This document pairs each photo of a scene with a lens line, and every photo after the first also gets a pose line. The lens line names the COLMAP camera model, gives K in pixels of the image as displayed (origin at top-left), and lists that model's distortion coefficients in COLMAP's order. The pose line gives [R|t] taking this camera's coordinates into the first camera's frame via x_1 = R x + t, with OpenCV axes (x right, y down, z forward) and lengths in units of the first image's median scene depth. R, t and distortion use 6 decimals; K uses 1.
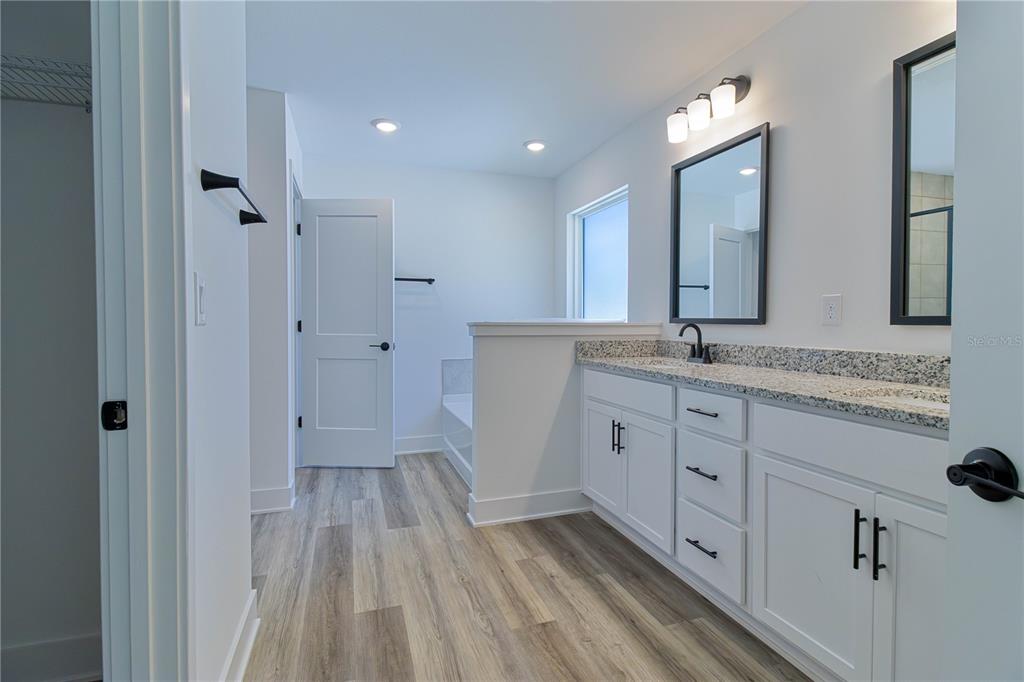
lens RADIAL K [[486.0, 0, 513.5], [0, 486.0, 331.5], [0, 0, 1]] dist [-0.000949, -0.012947]
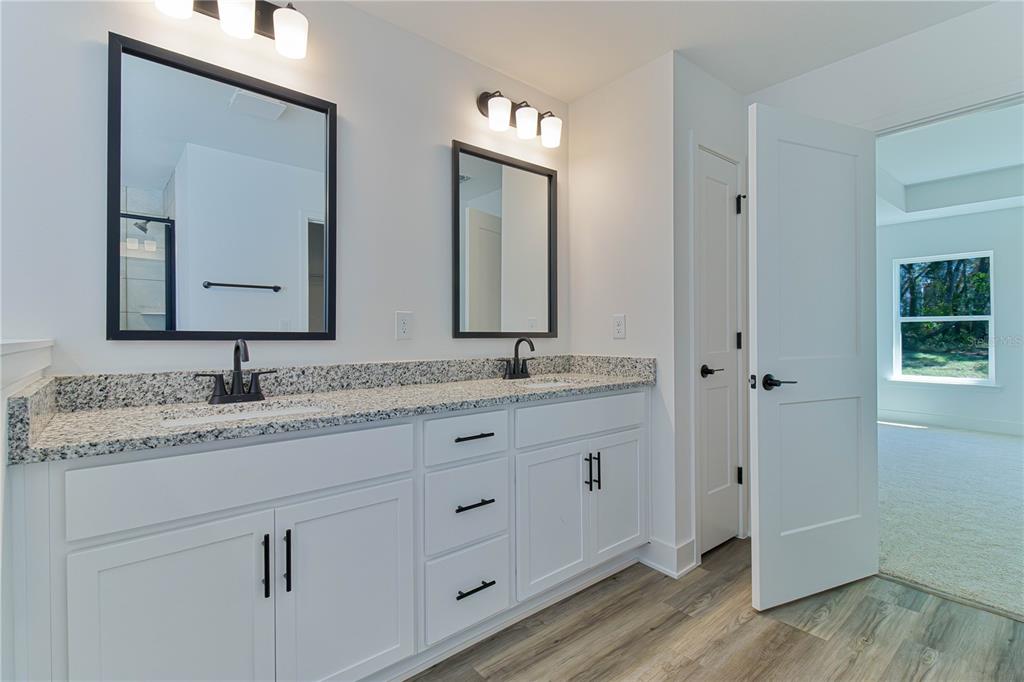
lens RADIAL K [[476.8, 0, 514.3], [0, 476.8, 335.9], [0, 0, 1]] dist [0.014163, -0.011738]
pose [[-0.363374, -0.001182, 0.931643, -0.402641], [0.021646, 0.999719, 0.009711, -0.024204], [-0.931392, 0.023695, -0.363246, 1.095122]]
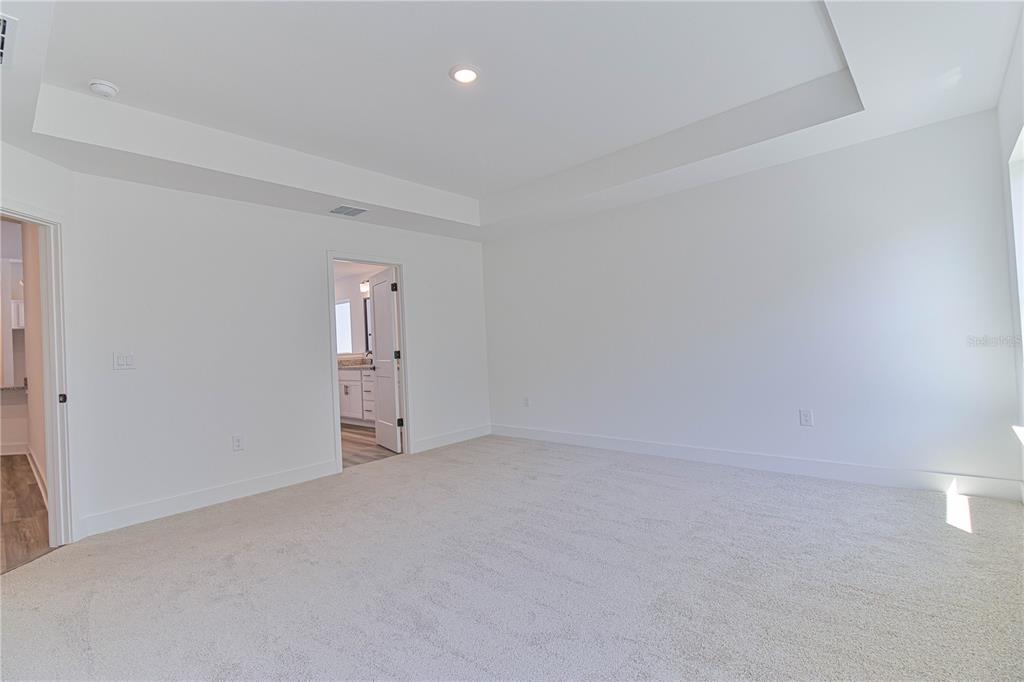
lens RADIAL K [[476.8, 0, 514.3], [0, 476.8, 335.9], [0, 0, 1]] dist [0.014163, -0.011738]
pose [[0.881114, -0.037218, 0.471437, -0.311335], [0.064507, 0.997039, -0.041852, 0.082078], [-0.468484, 0.067288, 0.880906, -2.592188]]
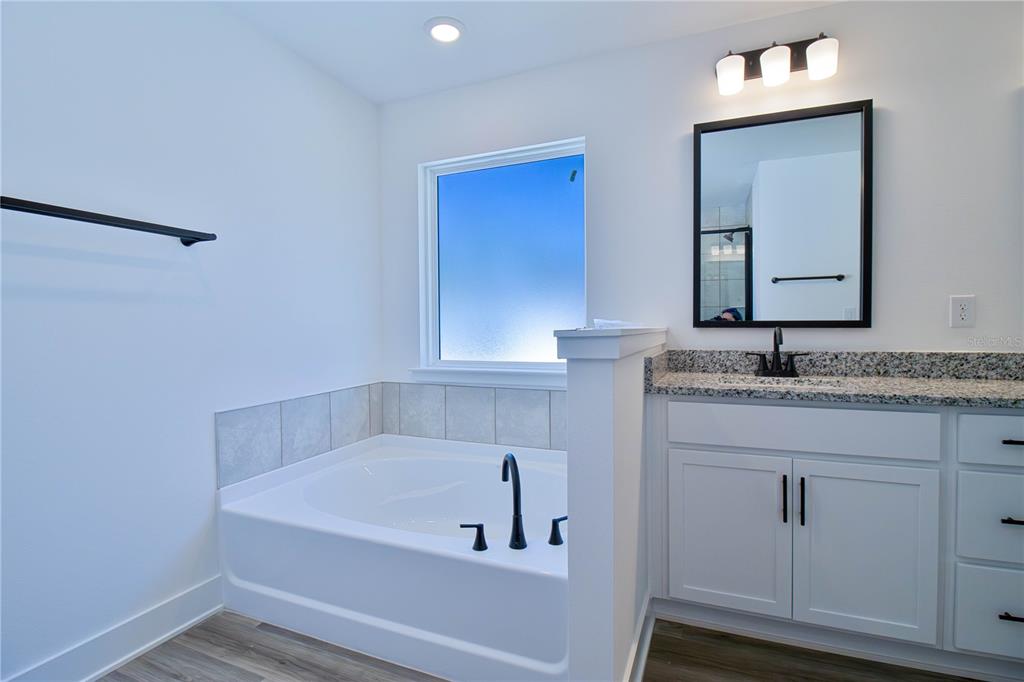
lens RADIAL K [[486.0, 0, 513.5], [0, 486.0, 331.5], [0, 0, 1]] dist [-0.000949, -0.012947]
pose [[0.664935, -0.012174, 0.746802, -0.611722], [0.023645, 0.999709, -0.004756, -0.019519], [-0.746526, 0.020821, 0.665030, 0.975142]]
